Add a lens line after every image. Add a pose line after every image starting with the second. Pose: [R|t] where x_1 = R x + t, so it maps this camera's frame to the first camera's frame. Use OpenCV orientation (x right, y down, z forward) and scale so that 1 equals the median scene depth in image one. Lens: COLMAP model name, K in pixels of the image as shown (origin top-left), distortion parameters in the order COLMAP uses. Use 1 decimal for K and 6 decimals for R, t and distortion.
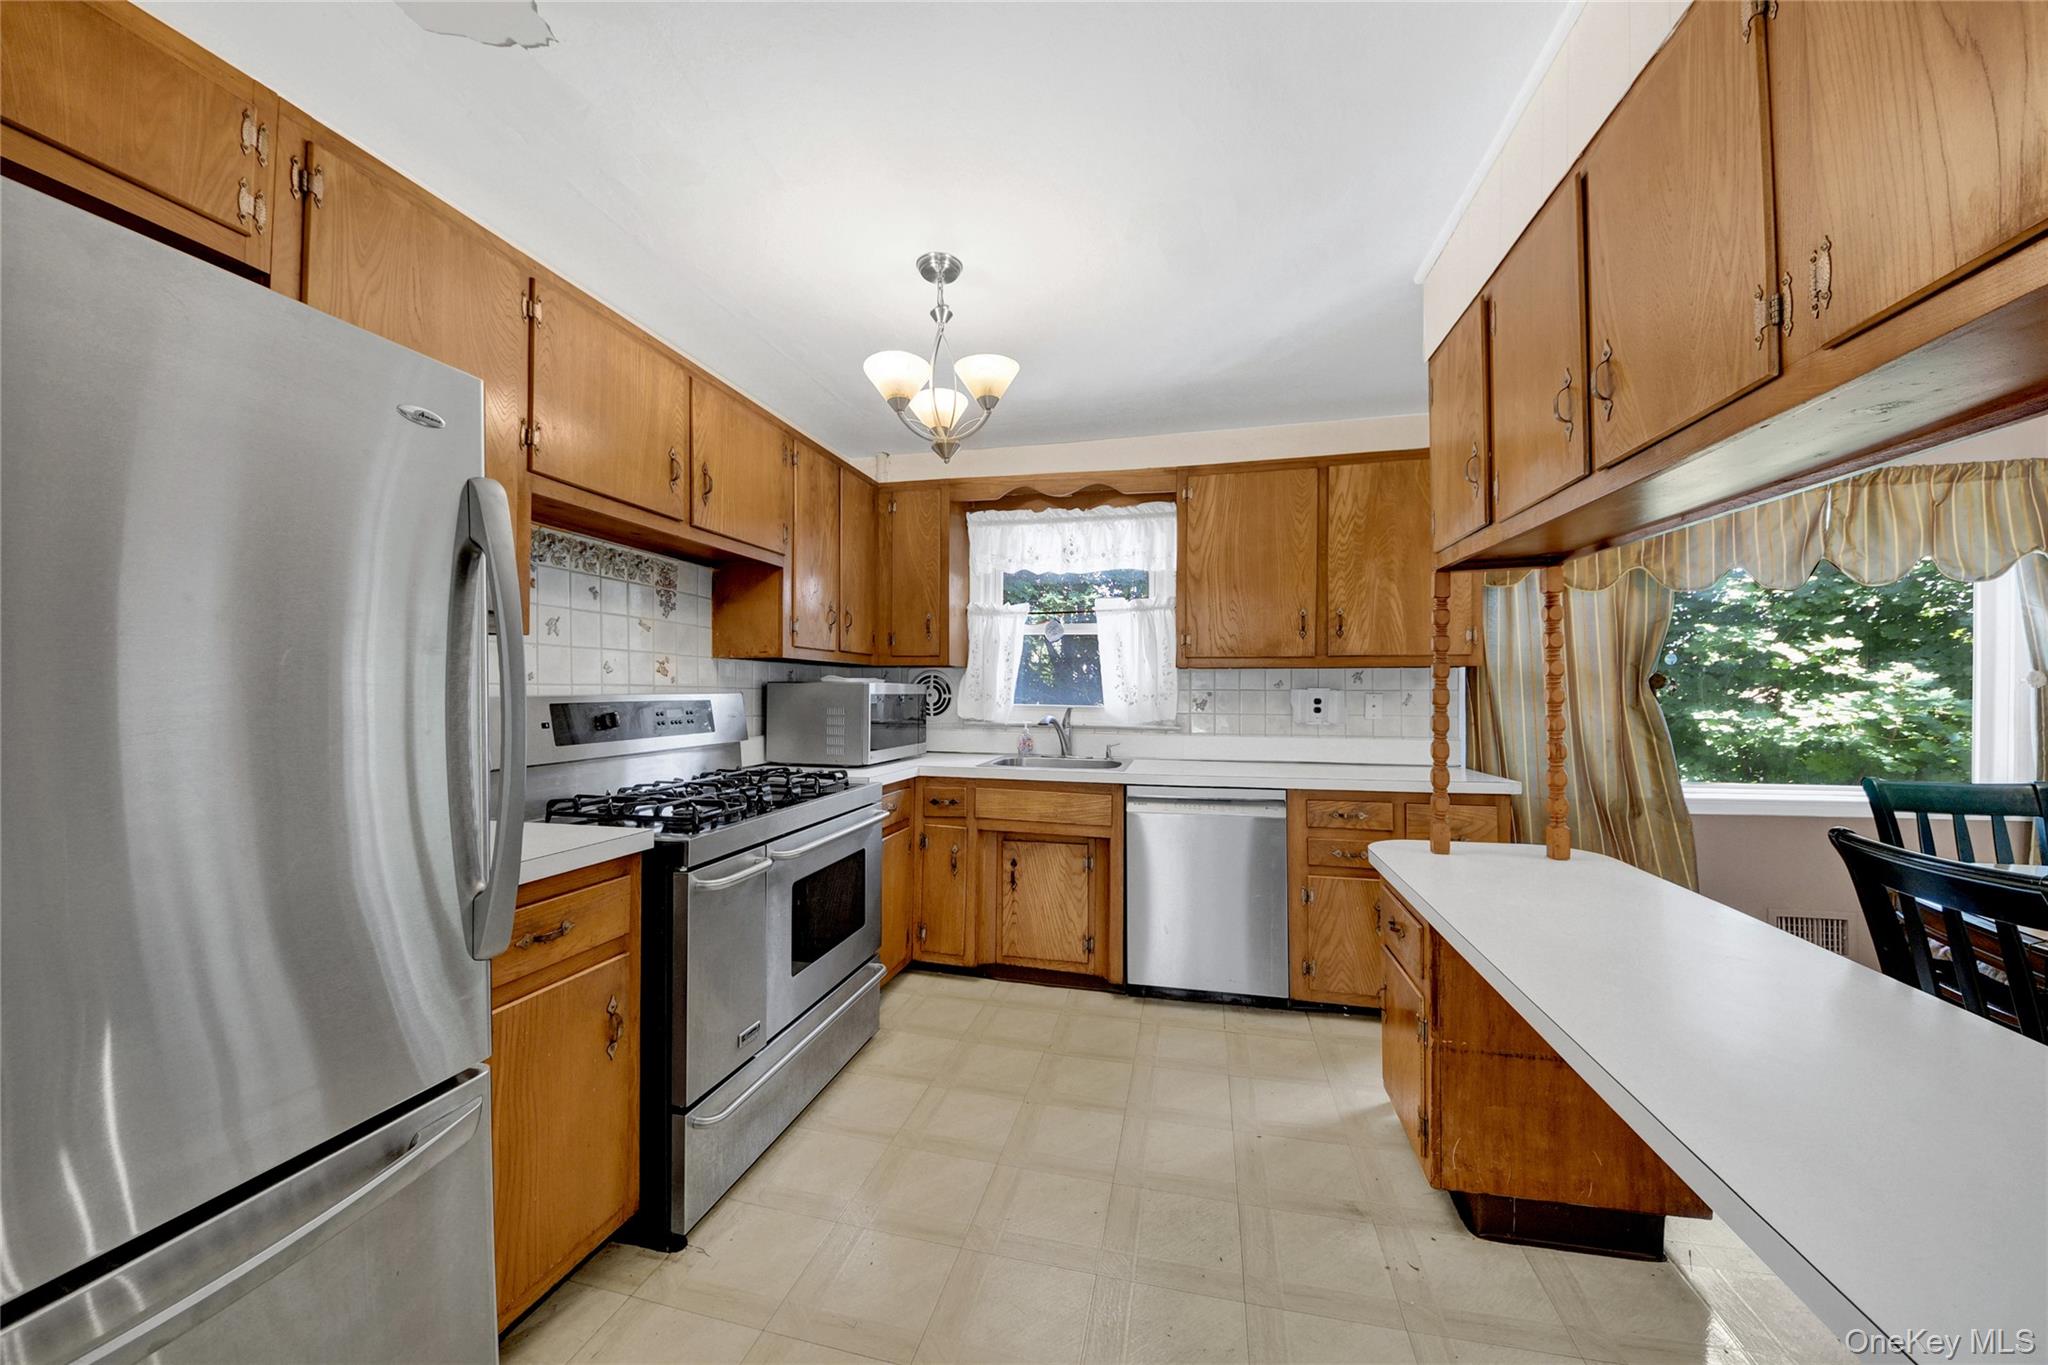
lens RADIAL K [[765.3, 0, 979.4], [0, 765.3, 696.1], [0, 0, 1]] dist [-0.003259, -0.005736]
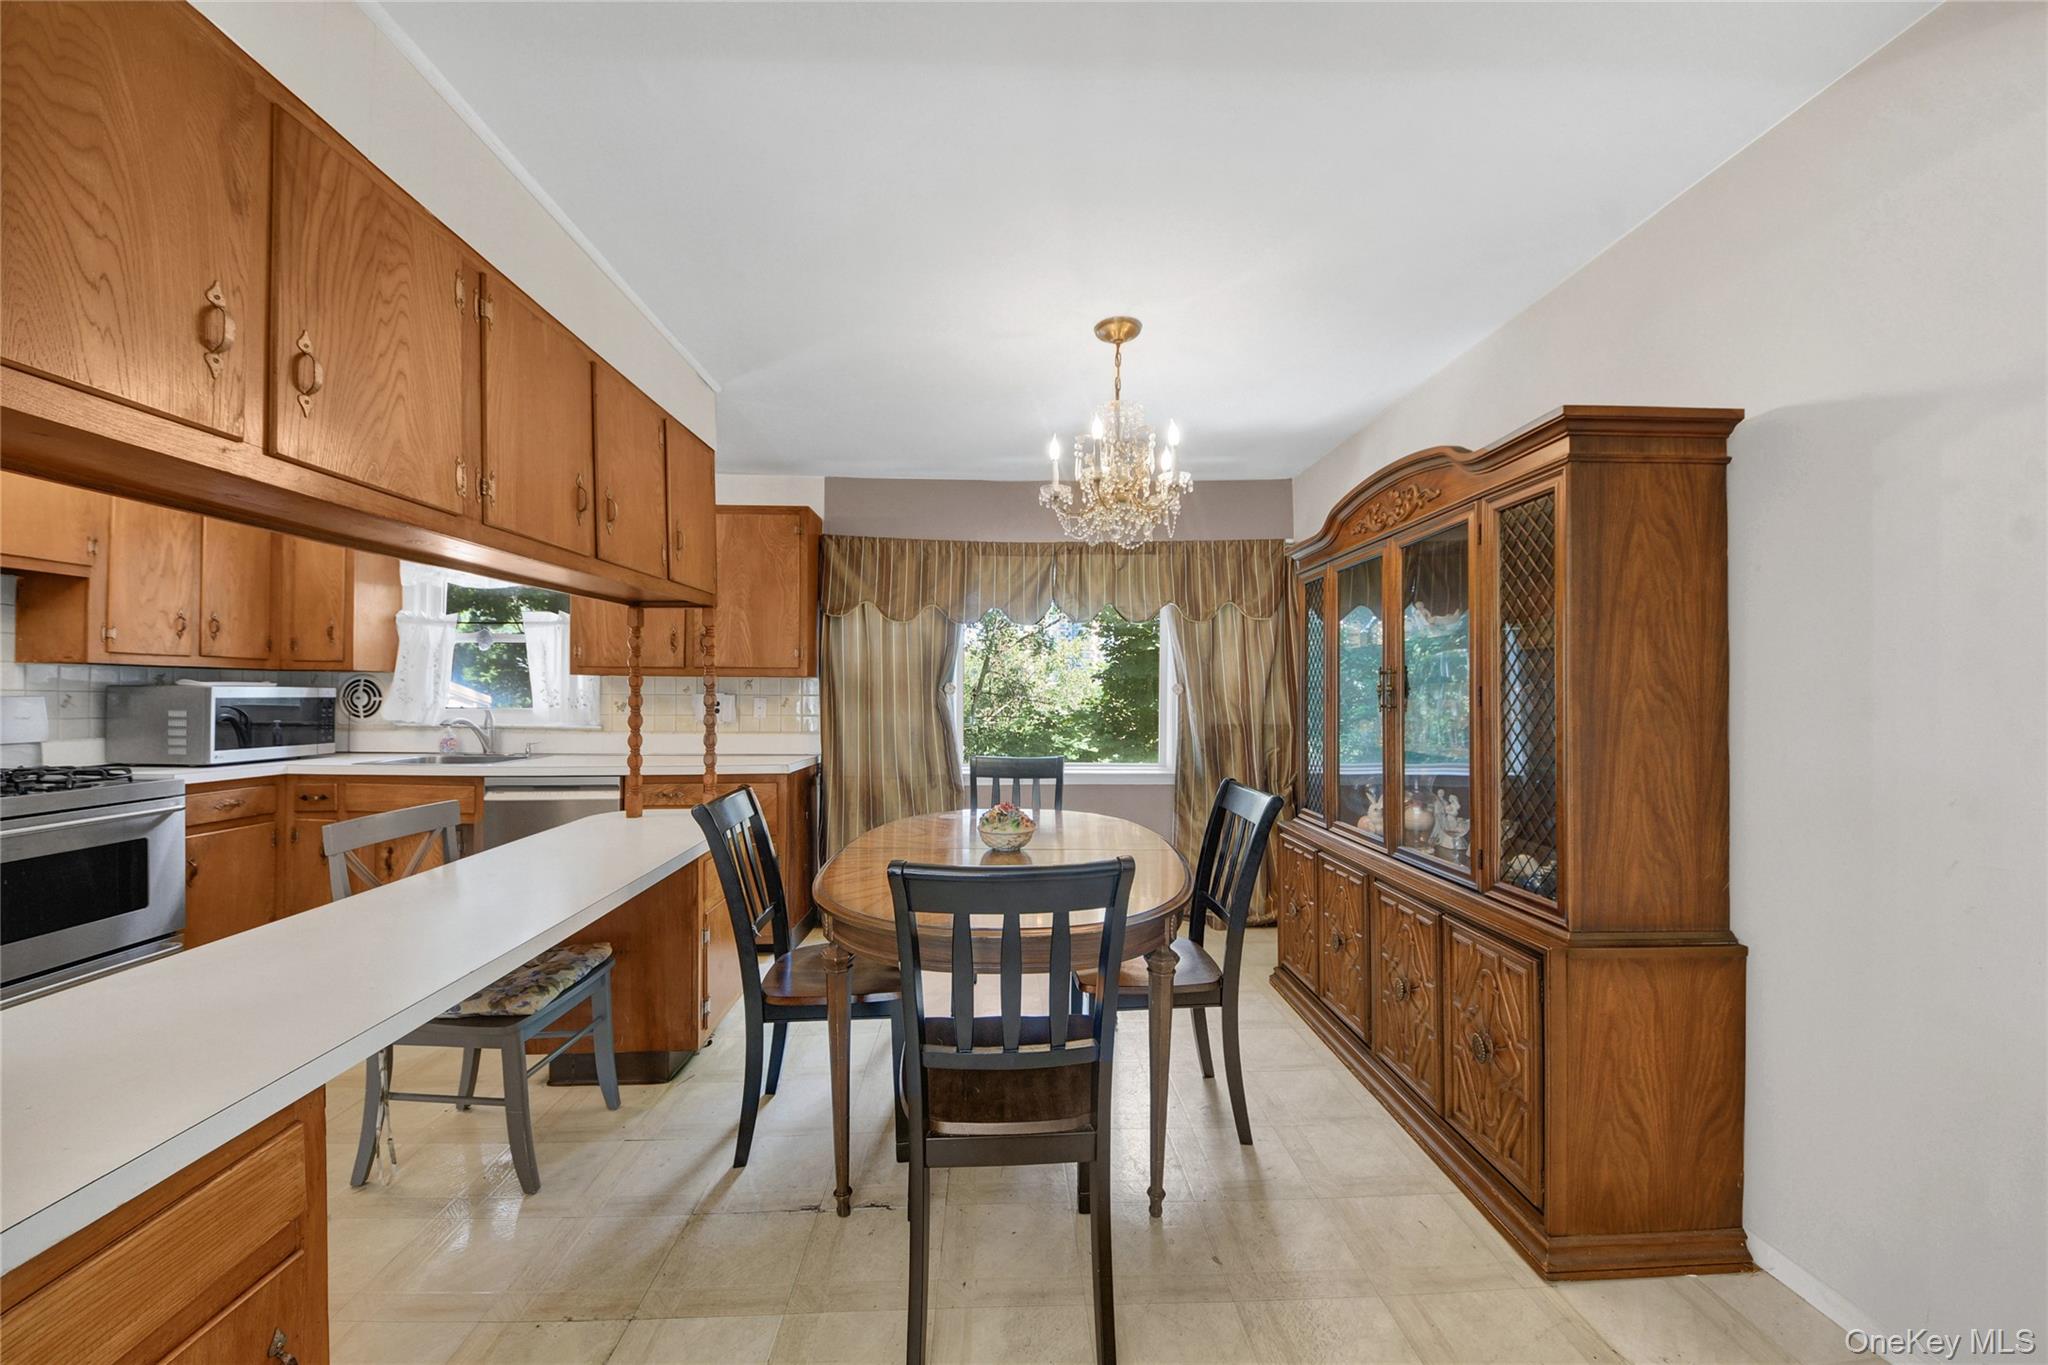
lens RADIAL K [[765.3, 0, 1013.7], [0, 765.3, 681.6], [0, 0, 1]] dist [-0.003259, -0.005736]
pose [[0.955597, 0.005980, 0.294616, 0.590029], [0.000363, 0.999769, -0.021469, -0.001878], [-0.294677, 0.020622, 0.955375, -0.328266]]
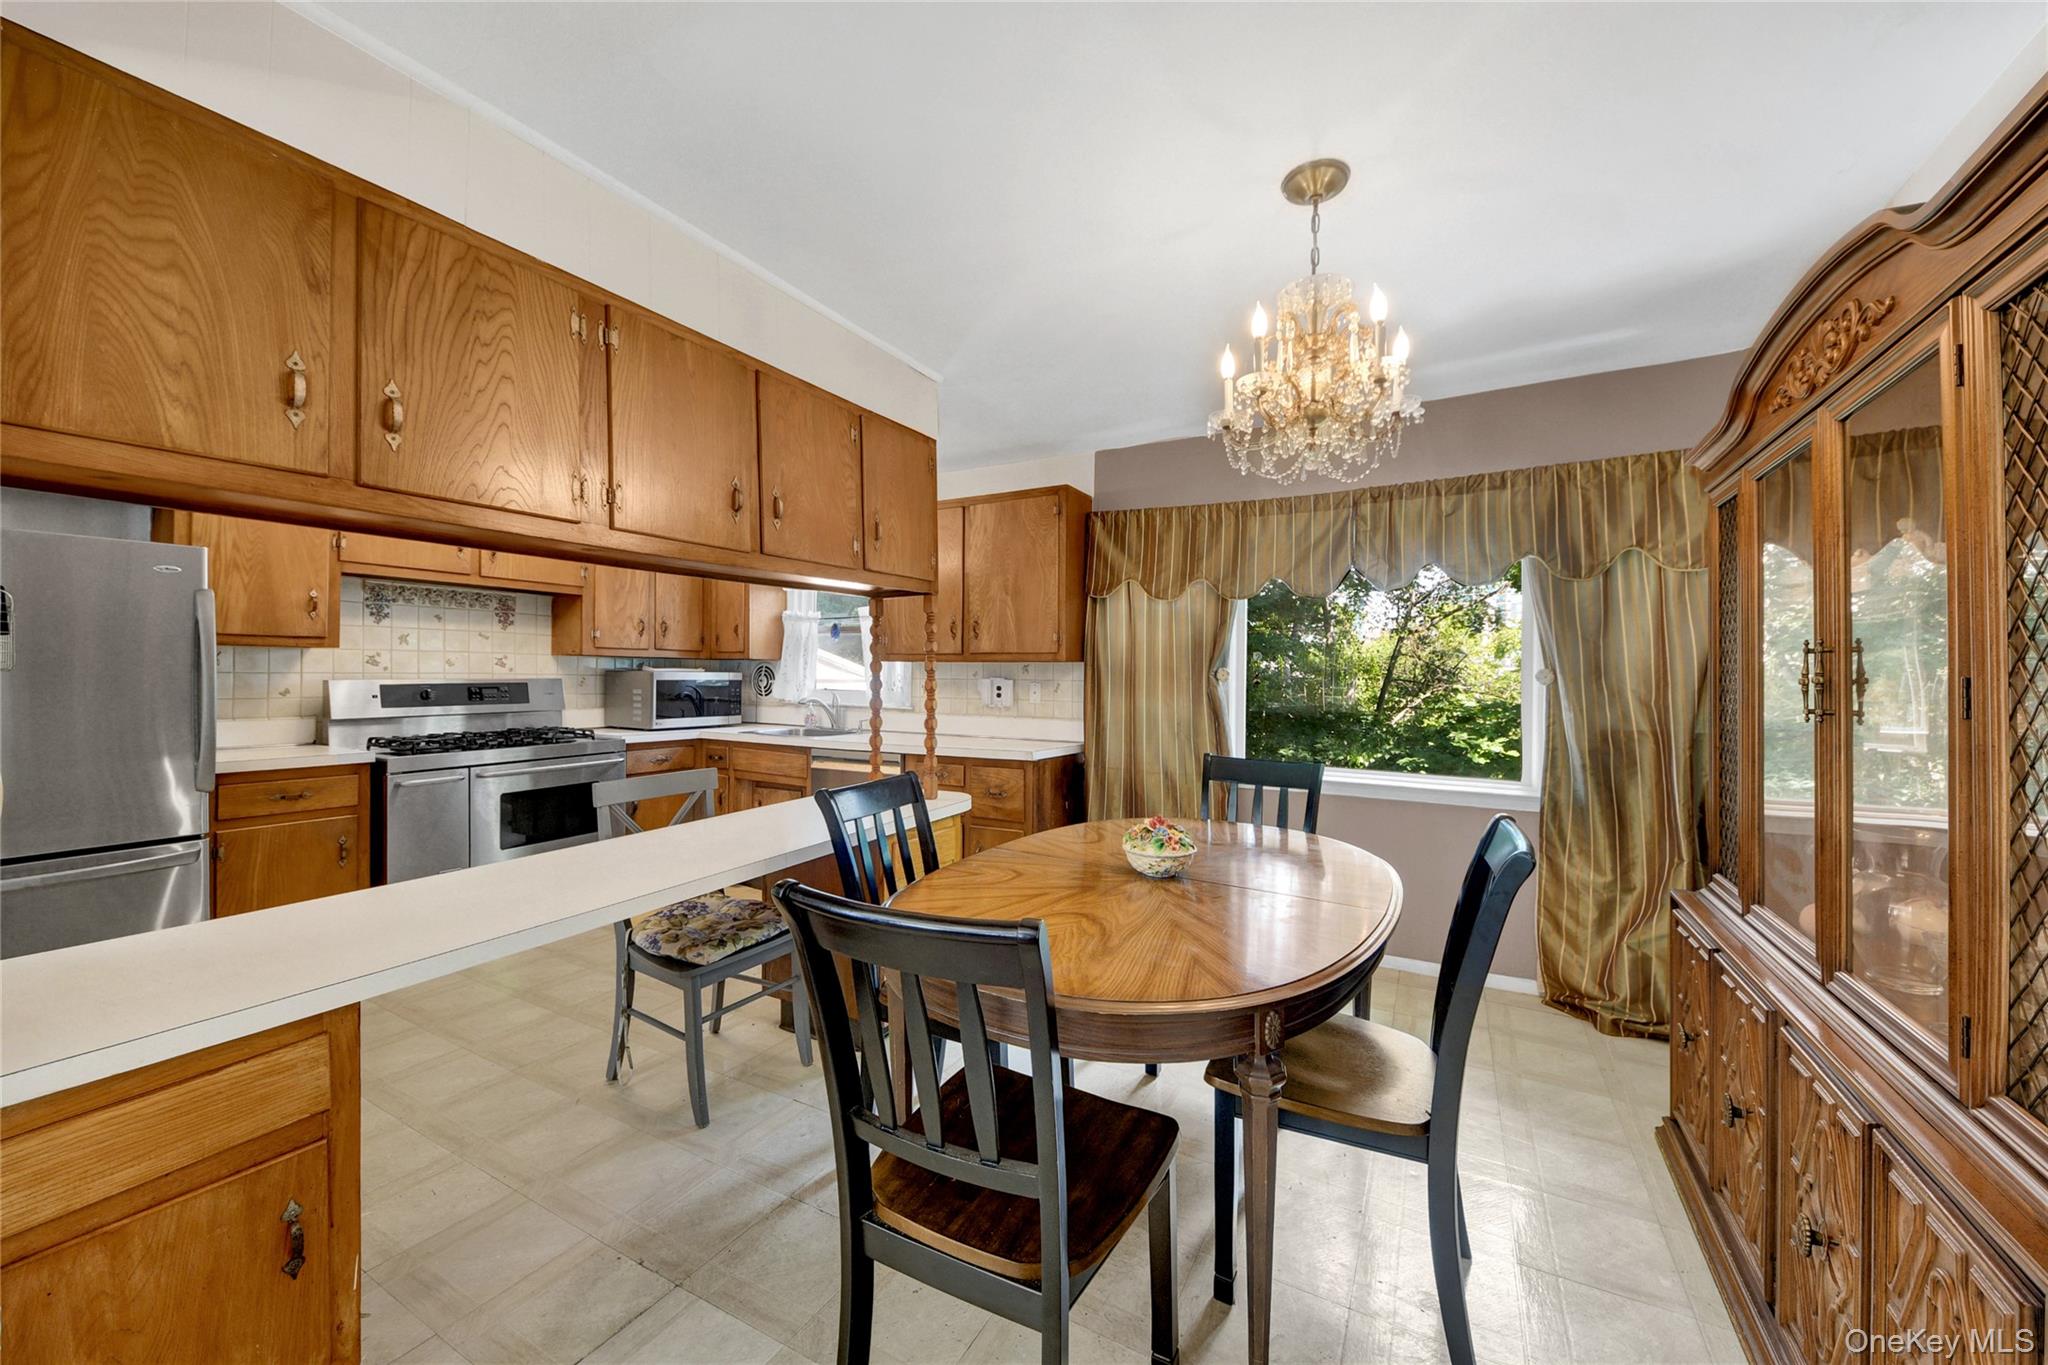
lens RADIAL K [[765.3, 0, 1010.4], [0, 765.3, 675.7], [0, 0, 1]] dist [-0.003259, -0.005736]
pose [[0.968640, 0.006538, -0.248382, 0.829725], [-0.008740, 0.999932, -0.007765, -0.004725], [0.248314, 0.009693, 0.968631, -0.224765]]
